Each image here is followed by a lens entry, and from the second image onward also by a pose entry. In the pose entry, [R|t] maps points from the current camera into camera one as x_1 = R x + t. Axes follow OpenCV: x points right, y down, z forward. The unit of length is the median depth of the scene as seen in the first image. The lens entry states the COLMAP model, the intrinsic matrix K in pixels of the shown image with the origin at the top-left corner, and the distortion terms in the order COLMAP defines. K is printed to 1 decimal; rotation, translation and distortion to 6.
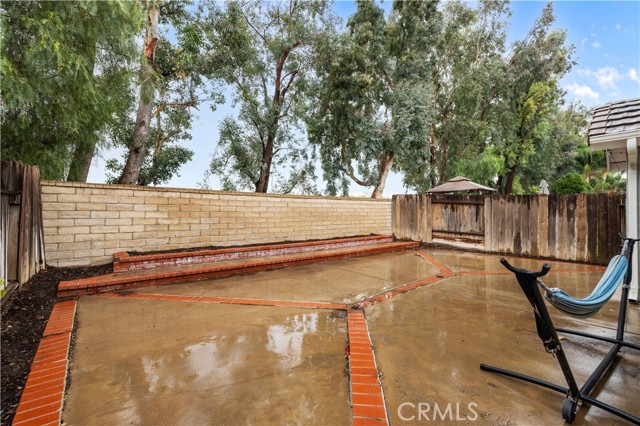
lens RADIAL K [[271.5, 0, 316.4], [0, 271.5, 214.0], [0, 0, 1]] dist [0.001599, 0.000208]
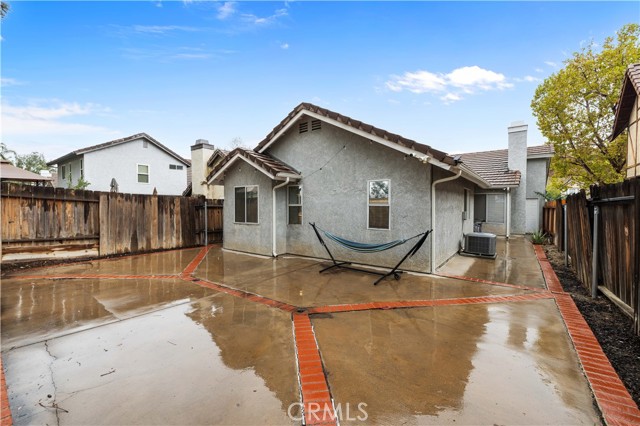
lens RADIAL K [[271.5, 0, 316.4], [0, 271.5, 214.0], [0, 0, 1]] dist [0.001599, 0.000208]
pose [[-0.236073, -0.030143, 0.971268, -0.403350], [-0.002378, 0.999534, 0.030442, -0.027689], [-0.971732, 0.004877, -0.236034, 0.548059]]
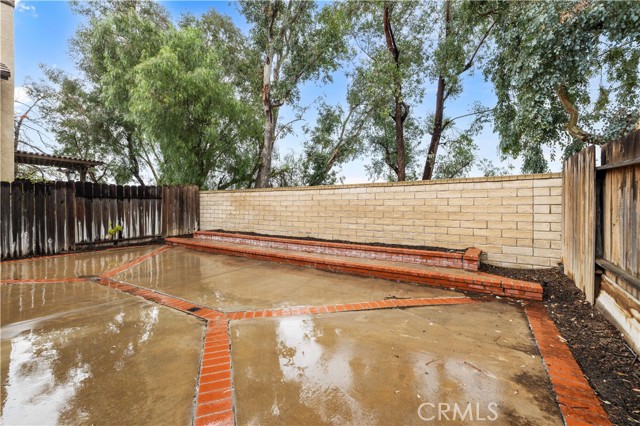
lens RADIAL K [[271.5, 0, 316.4], [0, 271.5, 214.0], [0, 0, 1]] dist [0.001599, 0.000208]
pose [[0.284709, 0.021973, -0.958362, 0.751651], [-0.008570, 0.999756, 0.020376, 0.001549], [0.958576, 0.002412, 0.284828, 0.736994]]
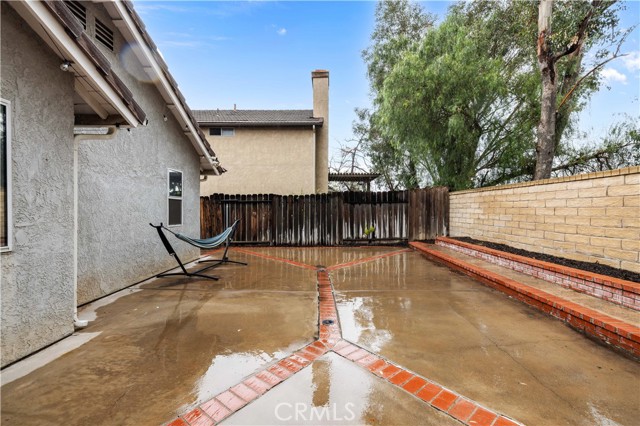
lens RADIAL K [[270.6, 0, 317.6], [0, 270.6, 210.7], [0, 0, 1]] dist [0.011471, -0.000014]
pose [[-0.667970, 0.000196, -0.744188, 0.597636], [-0.001572, 0.999997, 0.001675, 0.000320], [0.744186, 0.002288, -0.667968, 0.919826]]
